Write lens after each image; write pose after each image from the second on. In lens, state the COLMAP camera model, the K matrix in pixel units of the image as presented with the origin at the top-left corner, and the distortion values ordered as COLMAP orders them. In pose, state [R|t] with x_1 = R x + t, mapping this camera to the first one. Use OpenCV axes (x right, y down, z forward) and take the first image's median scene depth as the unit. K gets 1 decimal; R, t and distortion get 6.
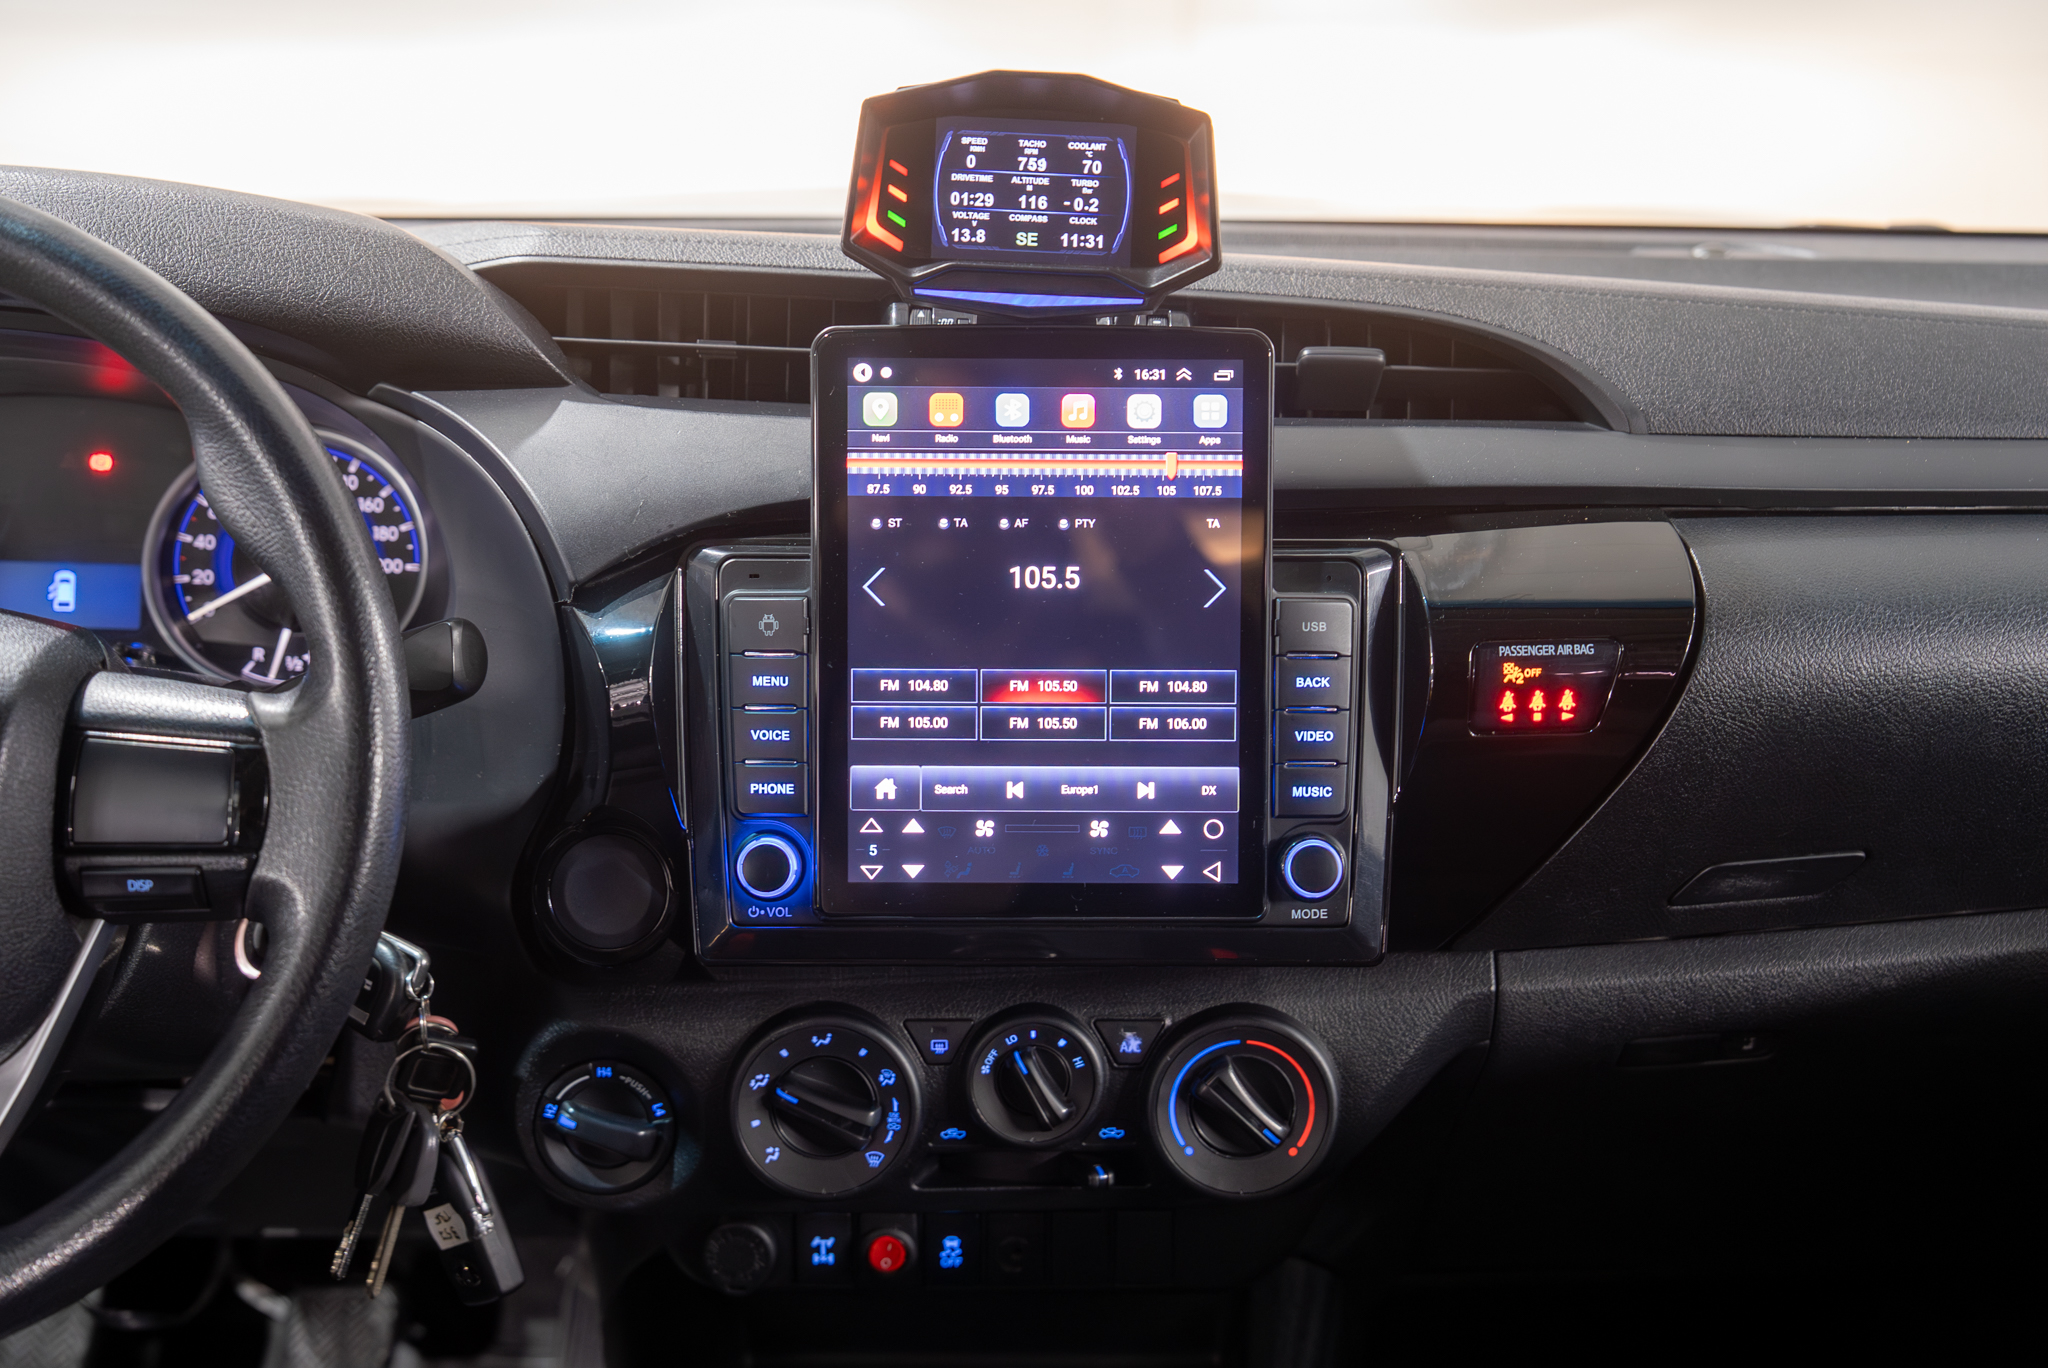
lens RADIAL K [[2818.5, 0, 1024.0], [0, 2818.5, 684.0], [0, 0, 1]] dist [0.158933, 0.005497]
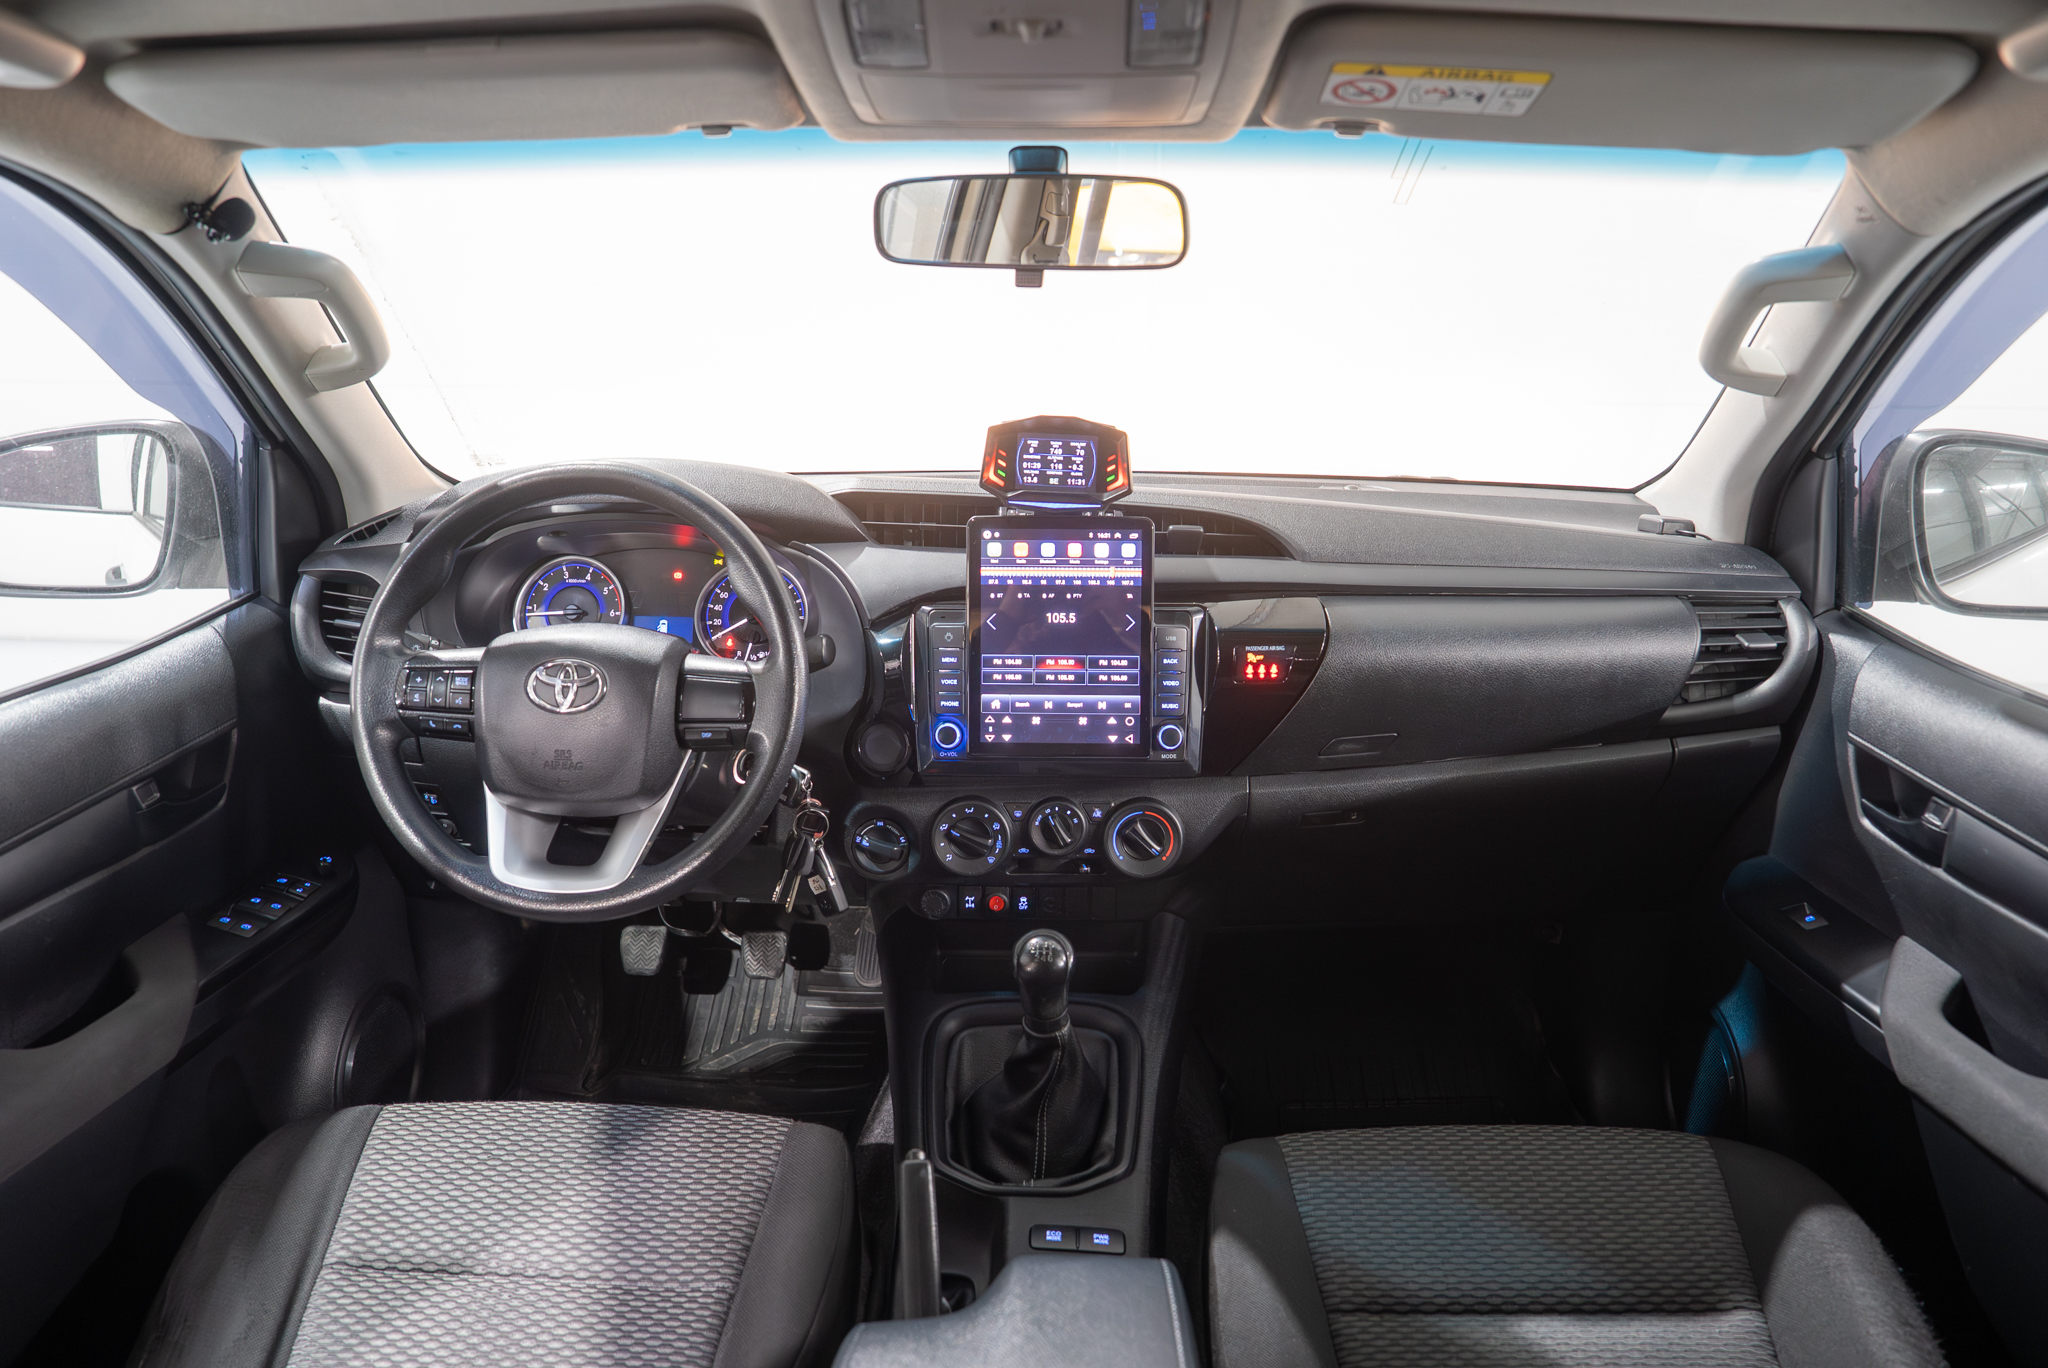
lens RADIAL K [[1433.8, 0, 1024.0], [0, 1433.8, 684.0], [0, 0, 1]] dist [-0.096821, 0.000295]
pose [[0.999437, 0.003843, -0.033329, 0.016896], [-0.004266, 0.999911, -0.012641, 0.035332], [0.033277, 0.012776, 0.999364, -0.243956]]
